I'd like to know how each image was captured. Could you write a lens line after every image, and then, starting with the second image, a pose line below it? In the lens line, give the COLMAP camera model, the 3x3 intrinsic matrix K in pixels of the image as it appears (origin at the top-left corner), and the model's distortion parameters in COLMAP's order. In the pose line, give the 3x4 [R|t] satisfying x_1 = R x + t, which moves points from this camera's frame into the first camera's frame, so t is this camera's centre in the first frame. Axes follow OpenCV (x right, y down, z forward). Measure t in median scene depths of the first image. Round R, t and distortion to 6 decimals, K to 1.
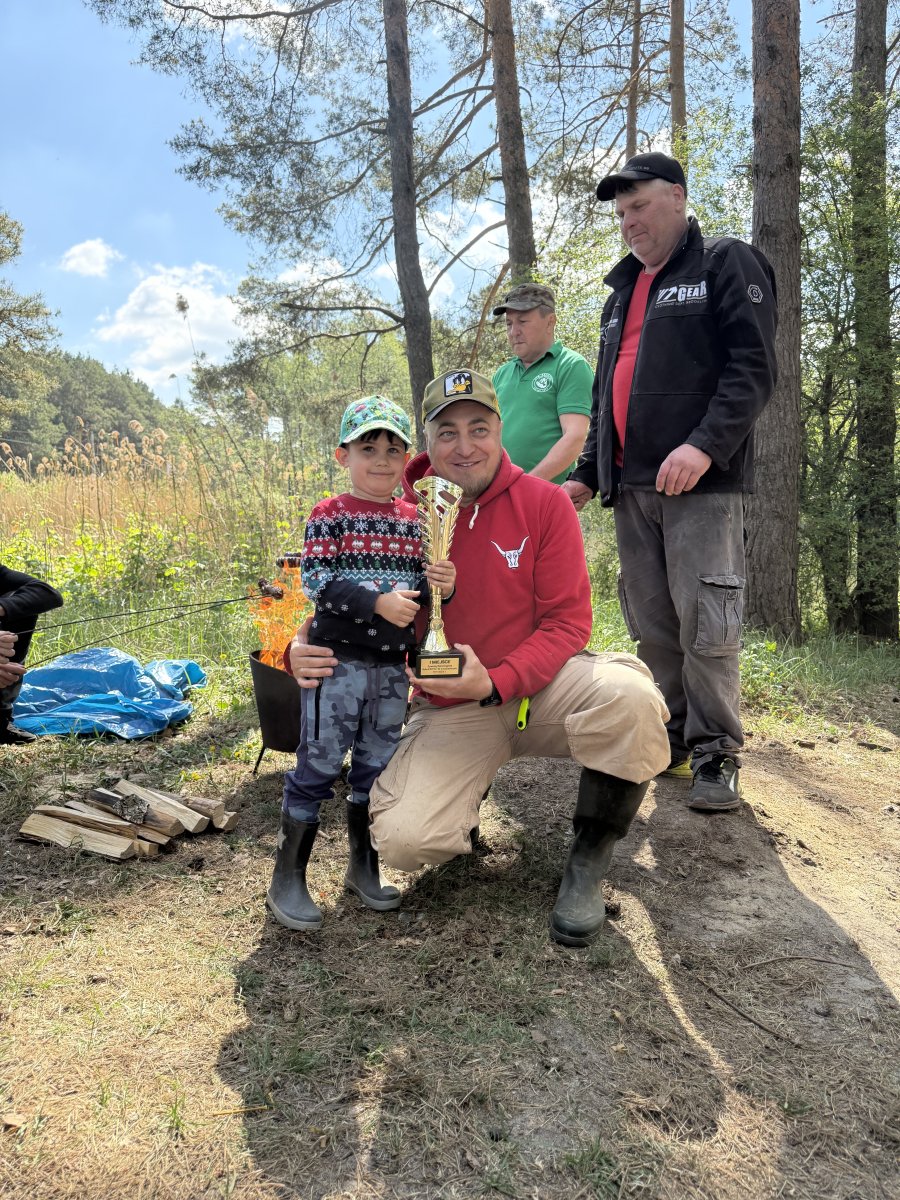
lens RADIAL K [[851.0, 0, 457.4], [0, 851.0, 602.4], [0, 0, 1]] dist [0.003184, -0.004226]
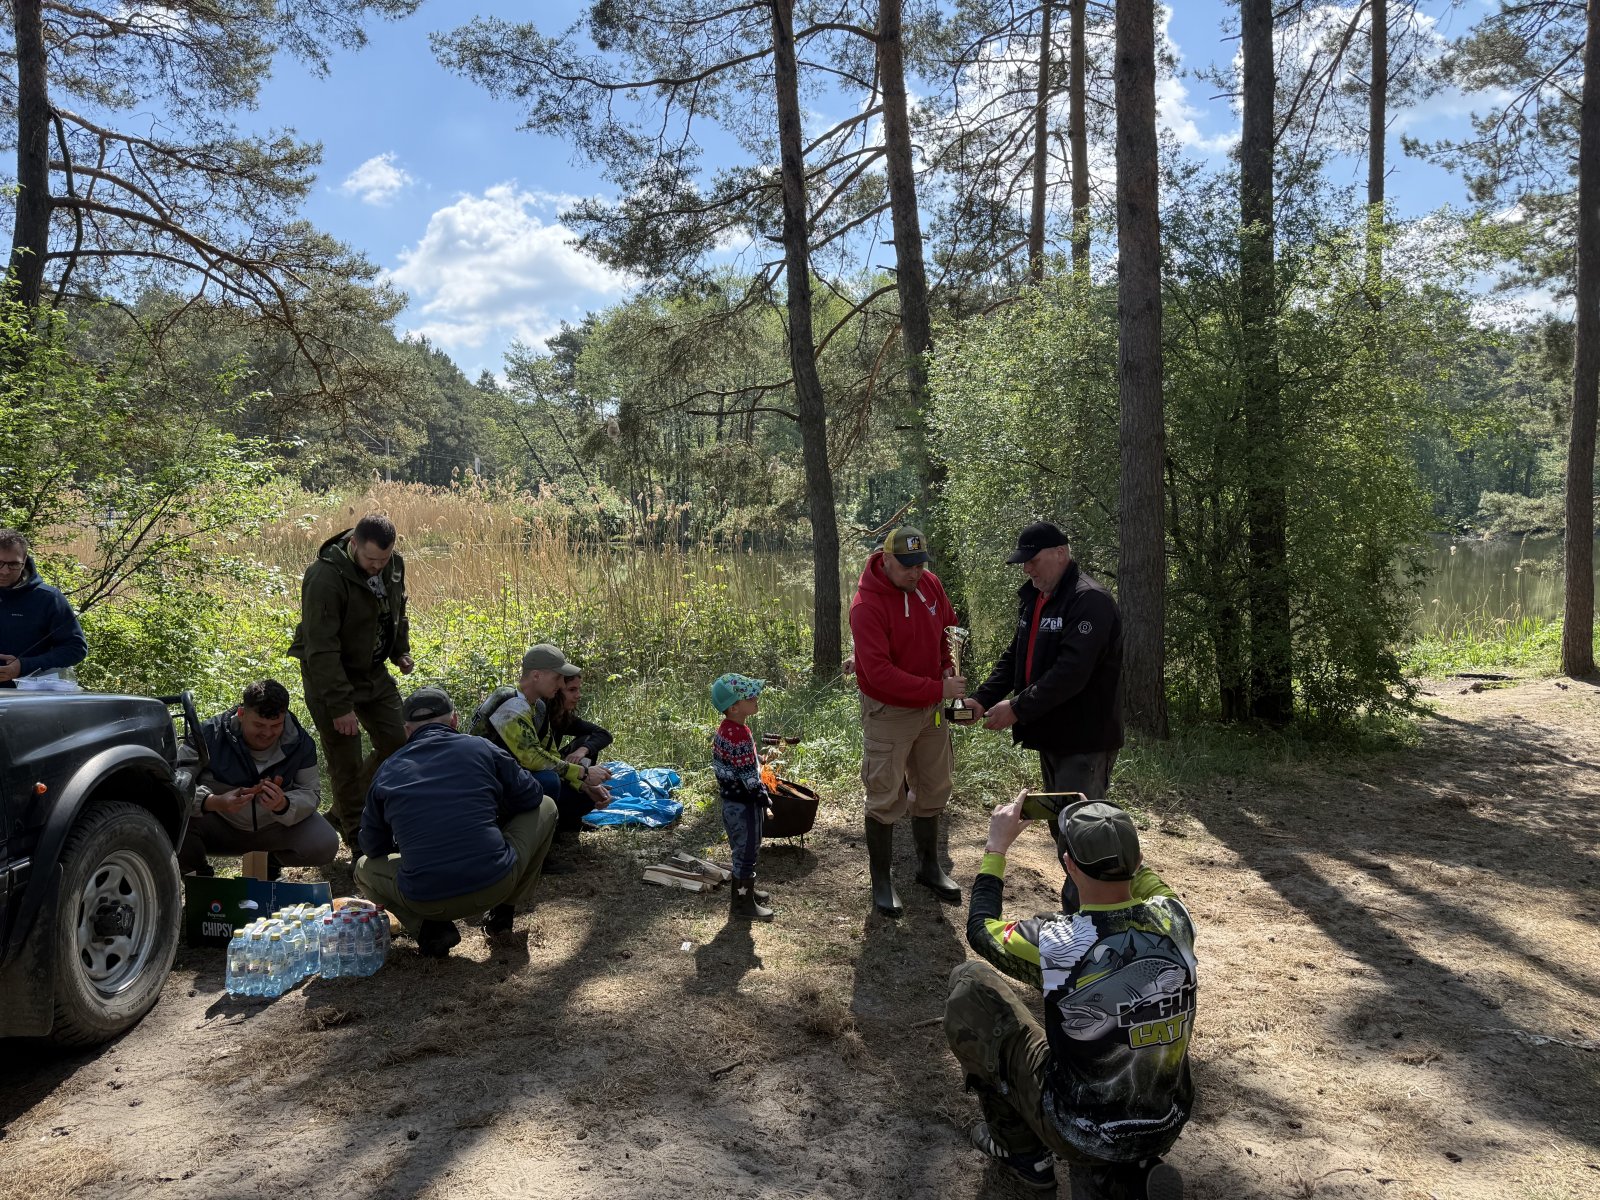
lens RADIAL K [[1131.8, 0, 793.6], [0, 1131.8, 599.7], [0, 0, 1]] dist [0.011616, -0.013580]
pose [[0.998866, -0.009718, -0.046615, -0.007454], [0.008608, 0.999676, -0.023962, -0.058262], [0.046832, 0.023533, 0.998626, -0.303717]]
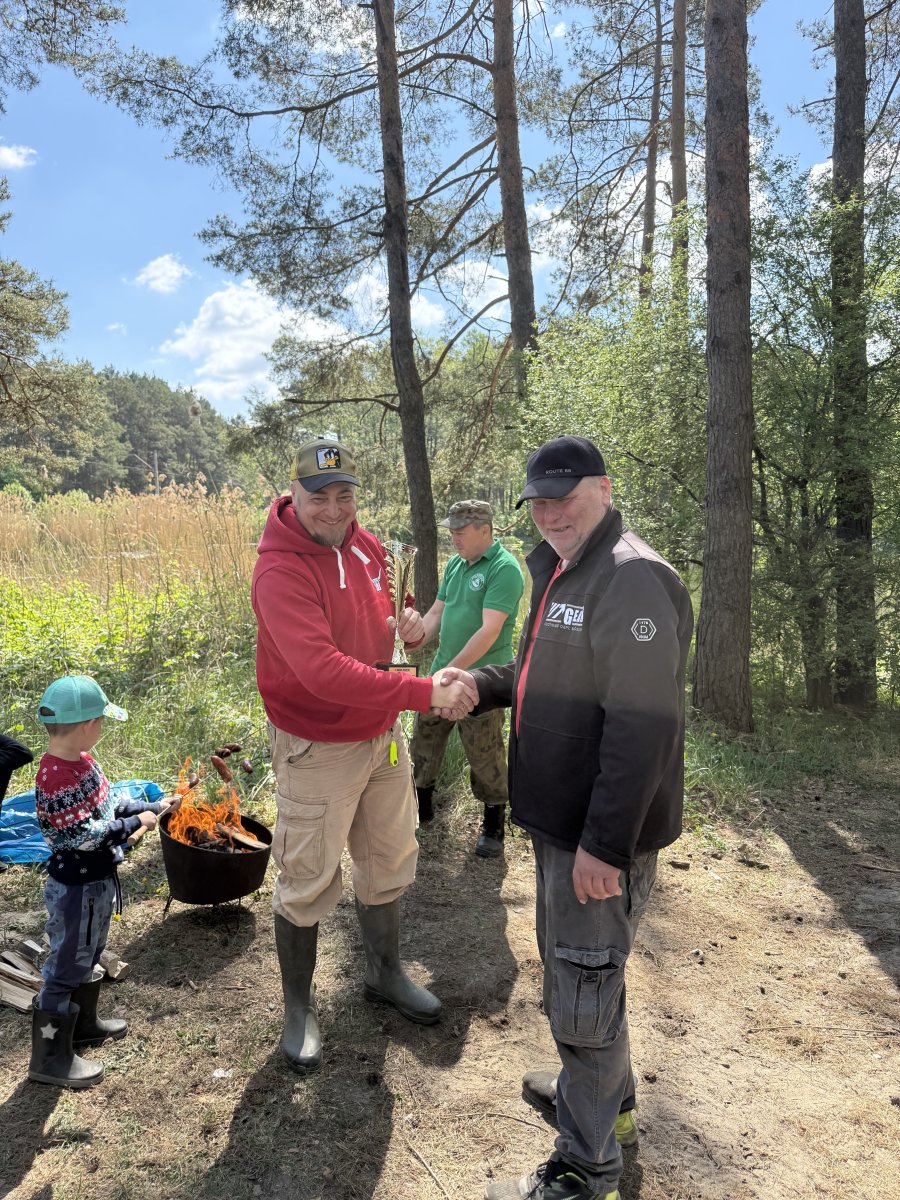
lens RADIAL K [[852.8, 0, 452.0], [0, 852.8, 596.9], [0, 0, 1]] dist [0.008190, -0.011630]
pose [[0.997277, 0.001076, -0.073740, 0.066757], [-0.002248, 0.999872, -0.015811, -0.059734], [0.073713, 0.015934, 0.997152, -0.054610]]
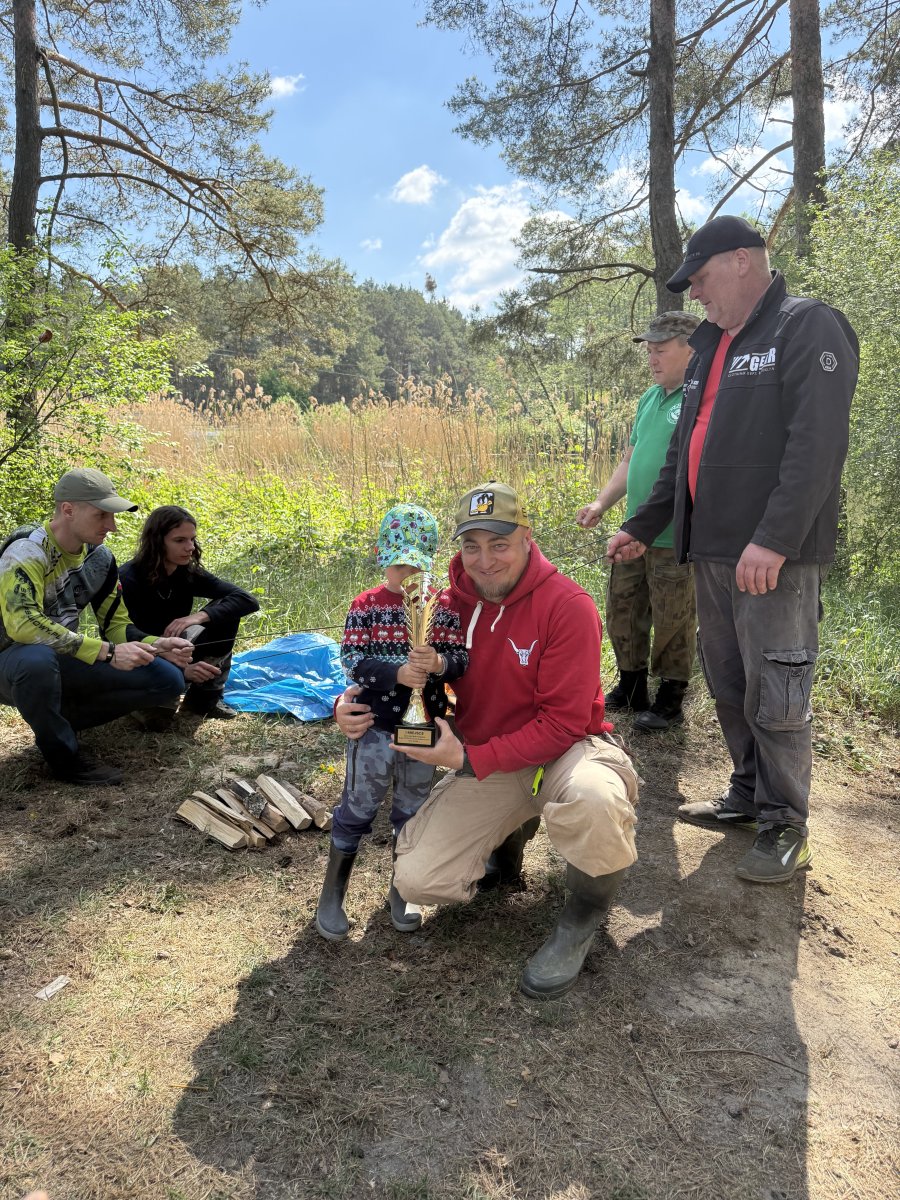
lens RADIAL K [[848.9, 0, 452.0], [0, 848.9, 603.9], [0, 0, 1]] dist [0.011616, -0.013580]
pose [[0.936745, 0.062348, -0.344415, 0.061666], [-0.030171, 0.994728, 0.098014, -0.037458], [0.348710, -0.081422, 0.933687, -0.011885]]
